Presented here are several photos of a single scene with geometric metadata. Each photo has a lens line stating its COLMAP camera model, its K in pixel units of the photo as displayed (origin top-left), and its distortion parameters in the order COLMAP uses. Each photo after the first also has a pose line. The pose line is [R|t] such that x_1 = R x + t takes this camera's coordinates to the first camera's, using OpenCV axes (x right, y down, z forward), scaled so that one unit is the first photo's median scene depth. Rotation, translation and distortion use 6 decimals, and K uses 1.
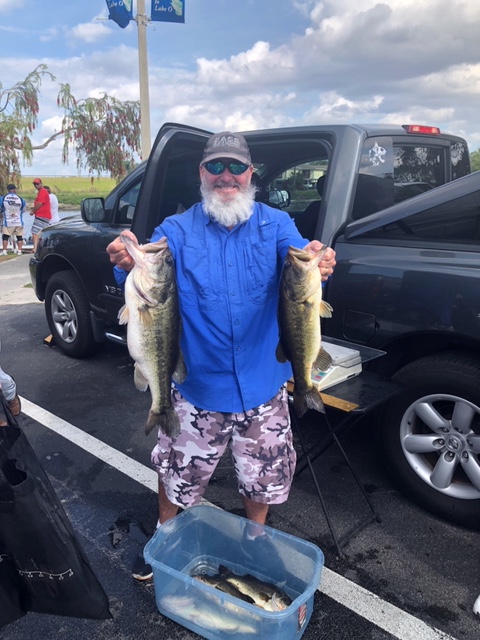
lens RADIAL K [[517.6, 0, 240.0], [0, 517.6, 320.0], [0, 0, 1]] dist [-0.001364, -0.001246]
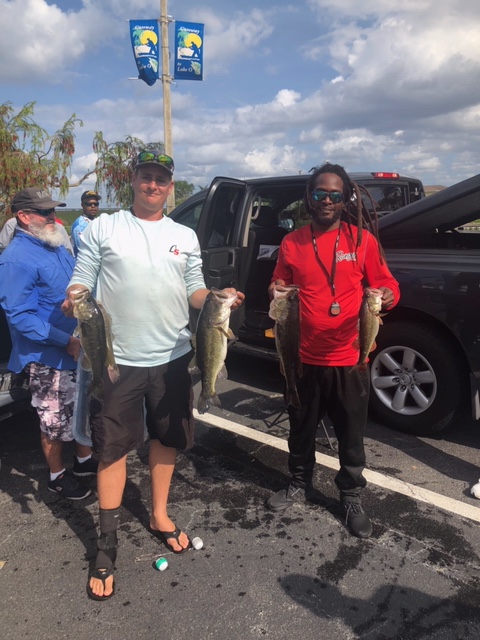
lens RADIAL K [[517.6, 0, 240.0], [0, 517.6, 320.0], [0, 0, 1]] dist [-0.001364, -0.001246]
pose [[0.999752, -0.018759, -0.012022, -0.016771], [0.018137, 0.998591, -0.049877, 0.038755], [0.012941, 0.049647, 0.998683, -0.165458]]
